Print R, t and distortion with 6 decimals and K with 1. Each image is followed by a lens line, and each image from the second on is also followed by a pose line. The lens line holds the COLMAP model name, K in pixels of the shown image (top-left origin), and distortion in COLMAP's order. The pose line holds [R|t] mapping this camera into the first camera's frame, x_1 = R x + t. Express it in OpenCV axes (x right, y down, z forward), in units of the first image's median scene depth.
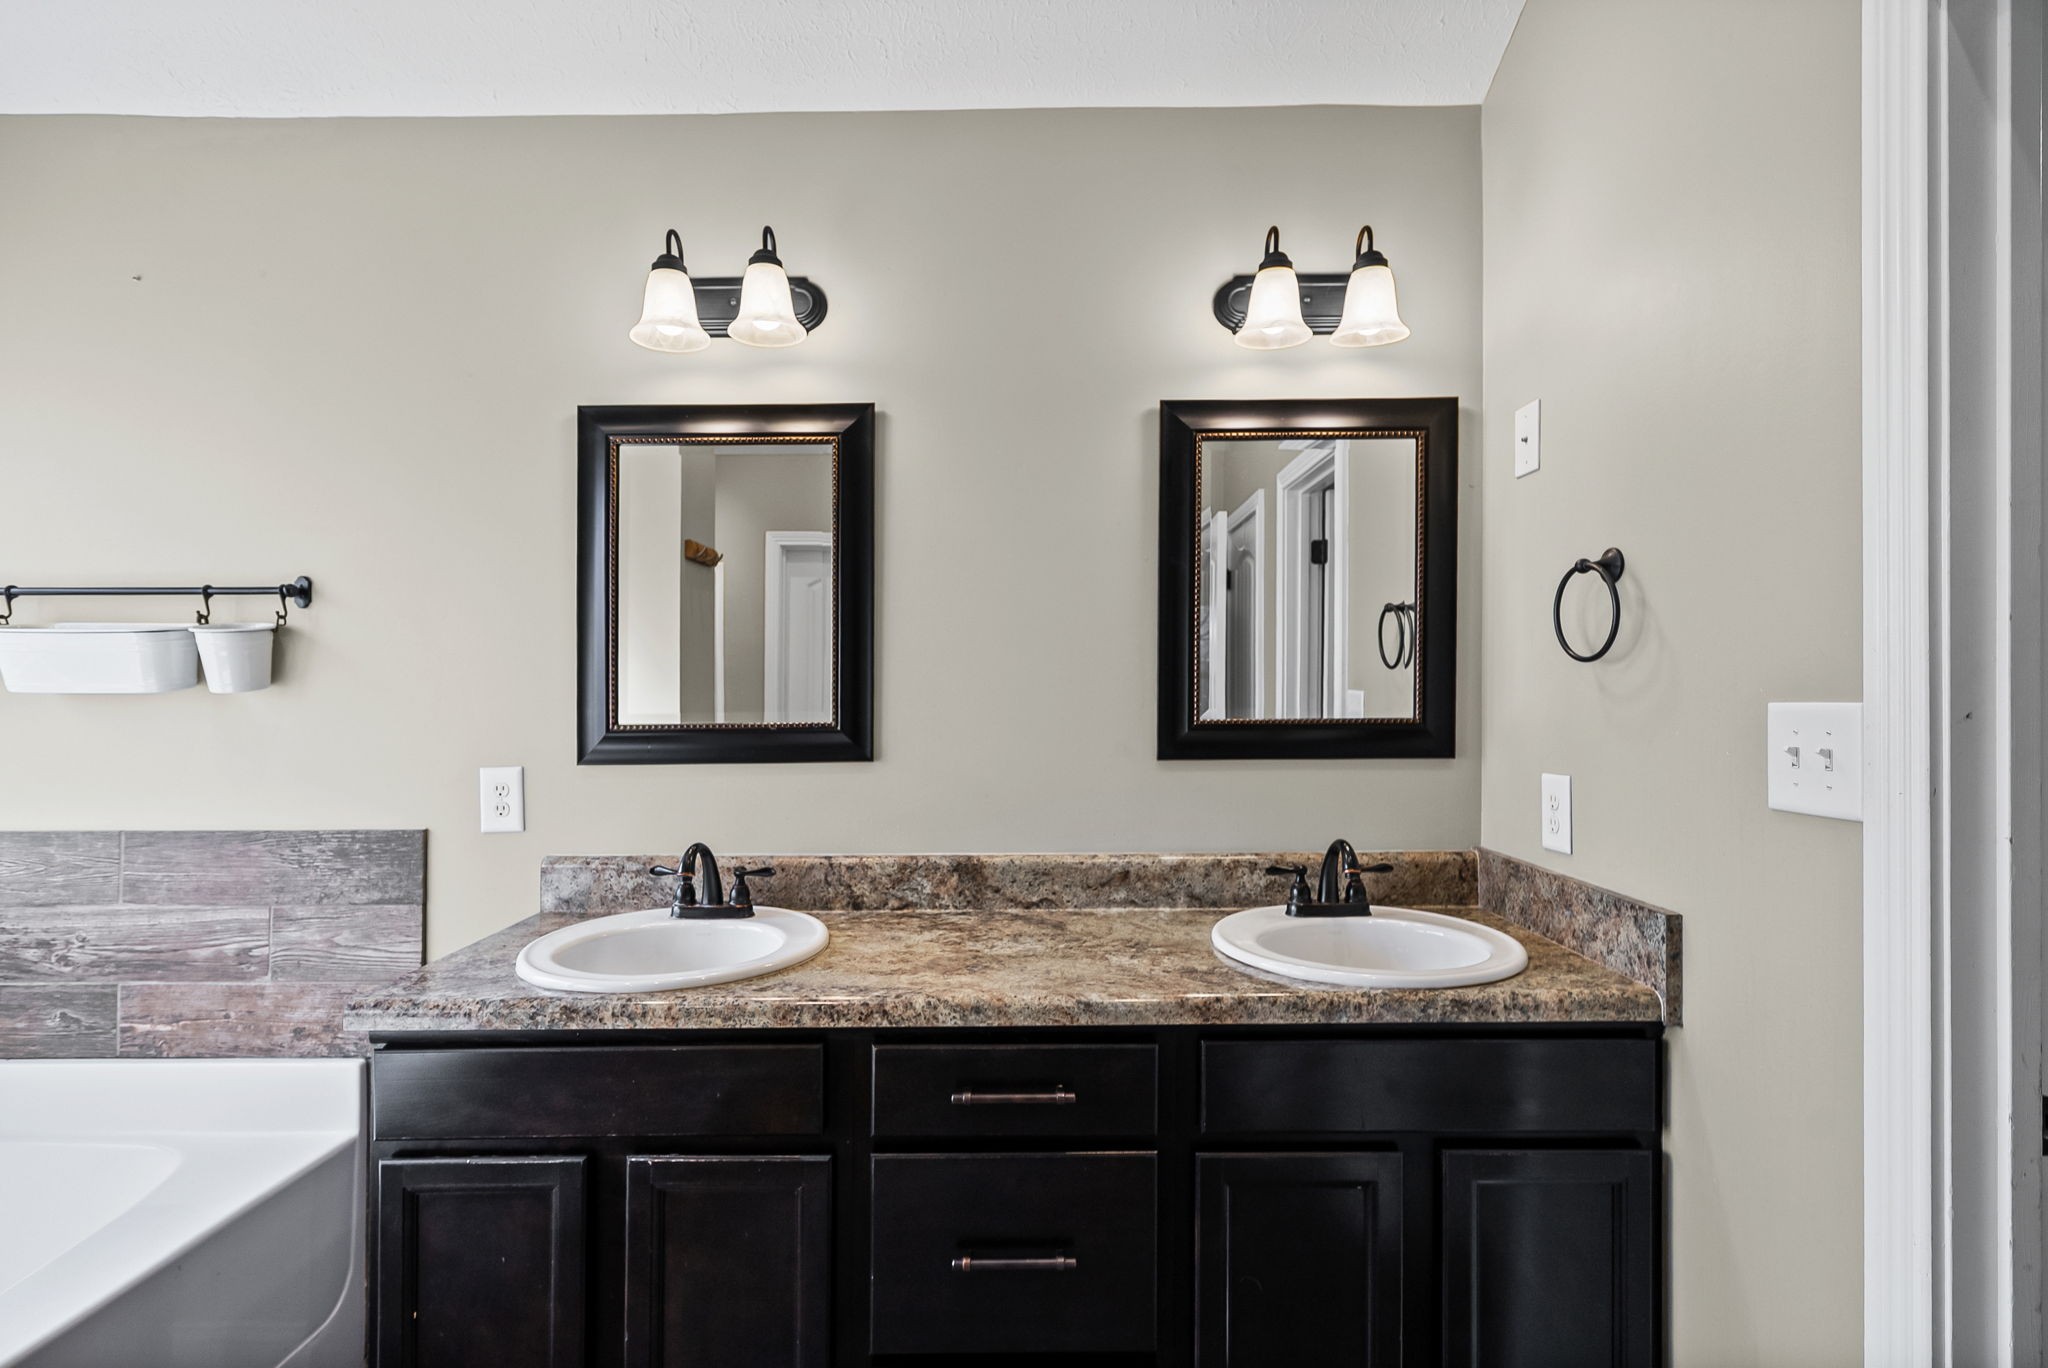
lens RADIAL K [[945.7, 0, 1041.2], [0, 945.7, 693.6], [0, 0, 1]] dist [-0.000925, 0.000035]
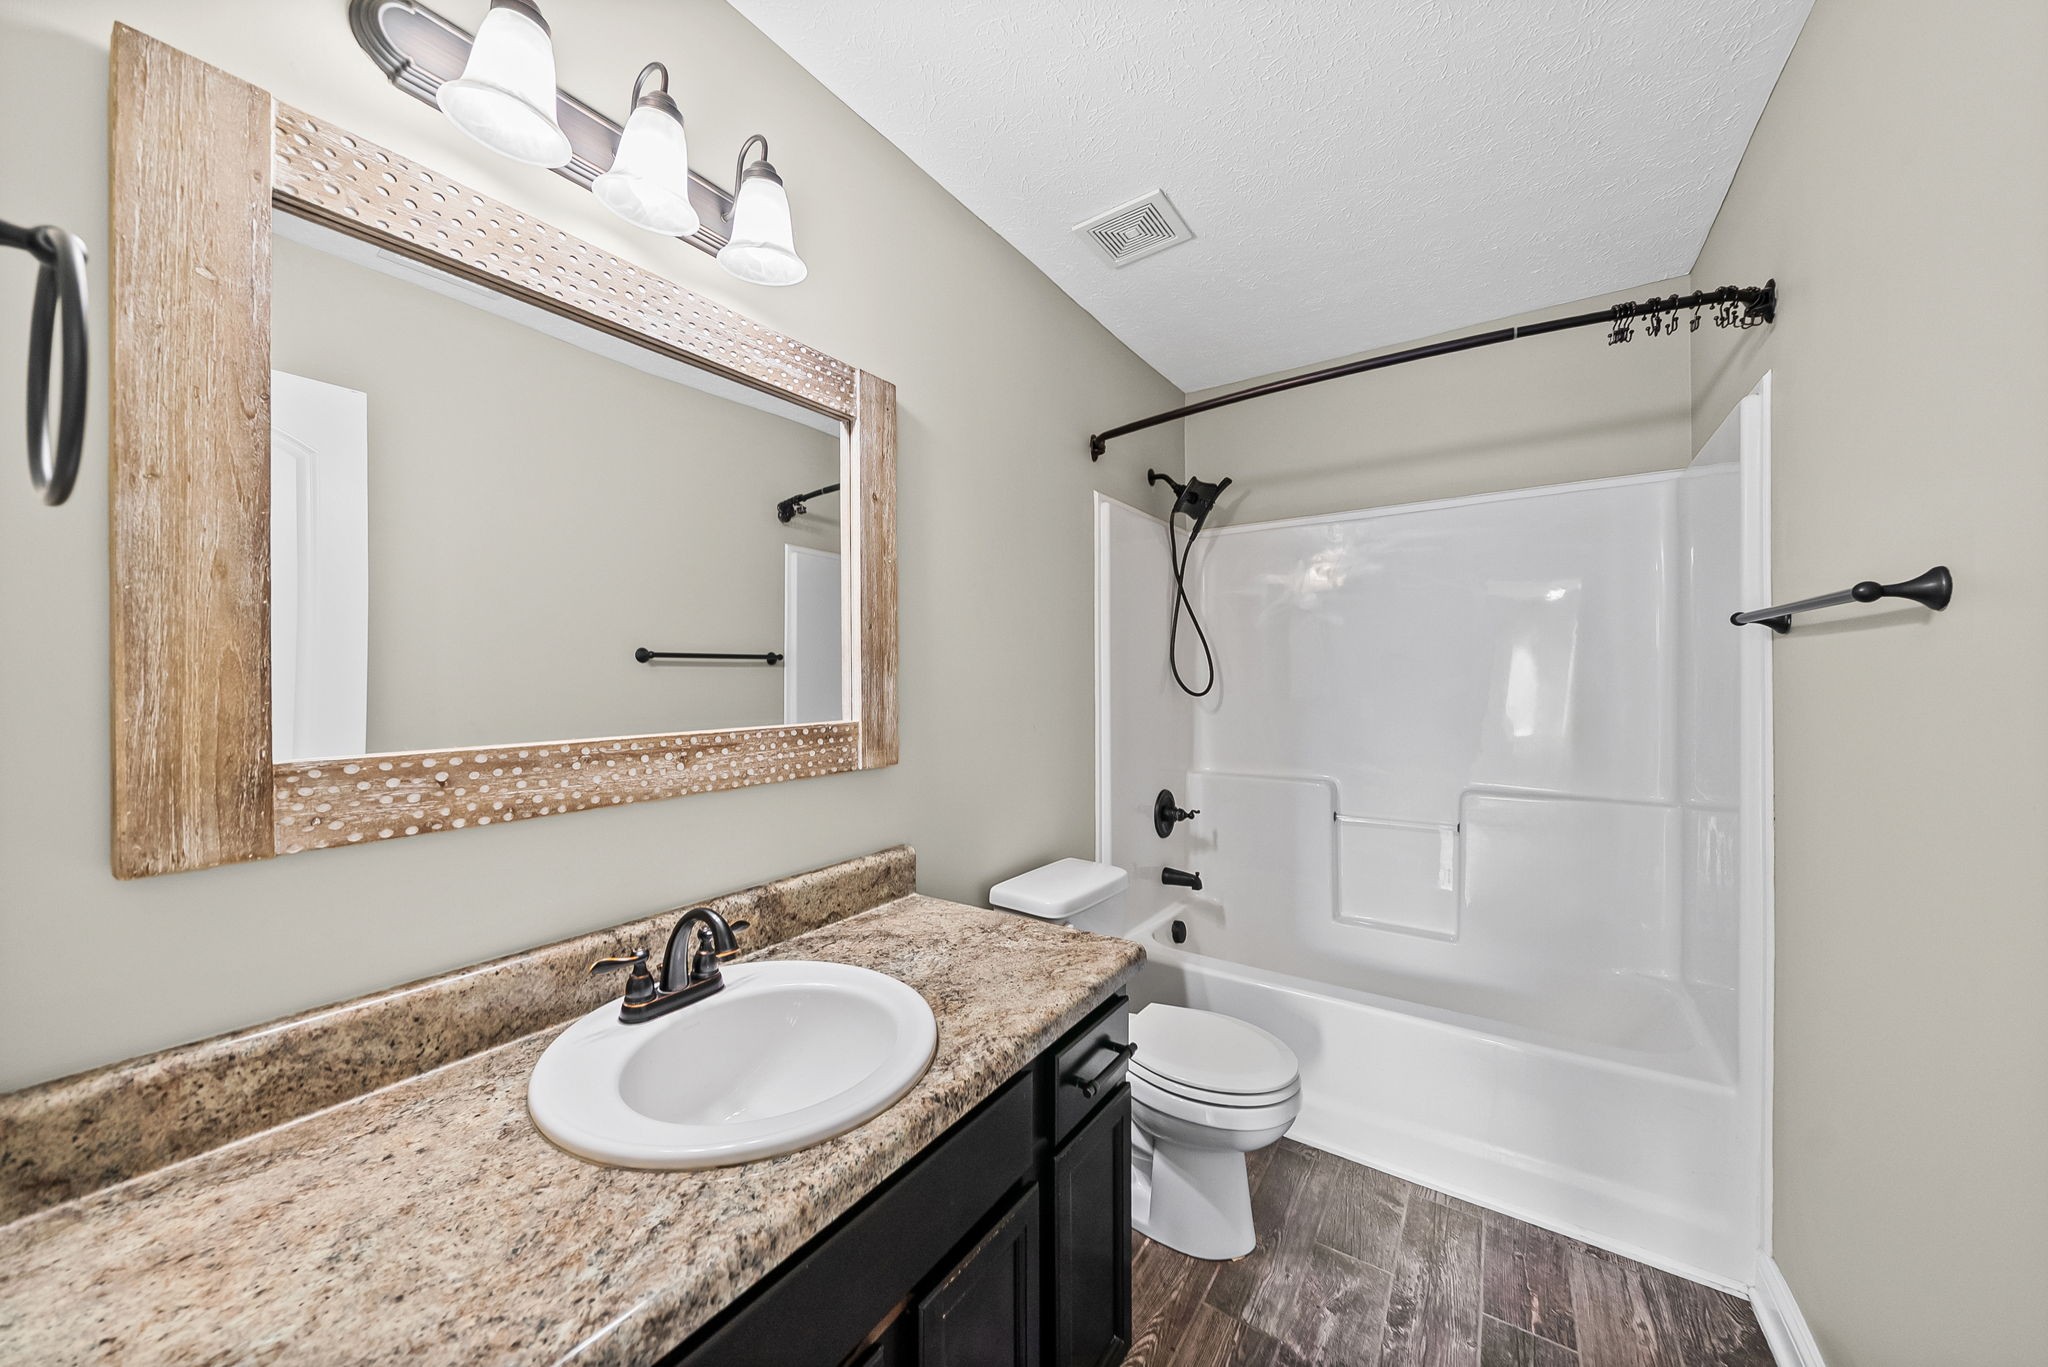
lens RADIAL K [[709.1, 0, 1018.4], [0, 709.1, 683.4], [0, 0, 1]] dist [0.000856, 0.000046]
pose [[0.615363, -0.005747, 0.788223, -0.578045], [0.009962, 0.999950, -0.000487, -0.026491], [-0.788181, 0.008152, 0.615389, 0.484921]]
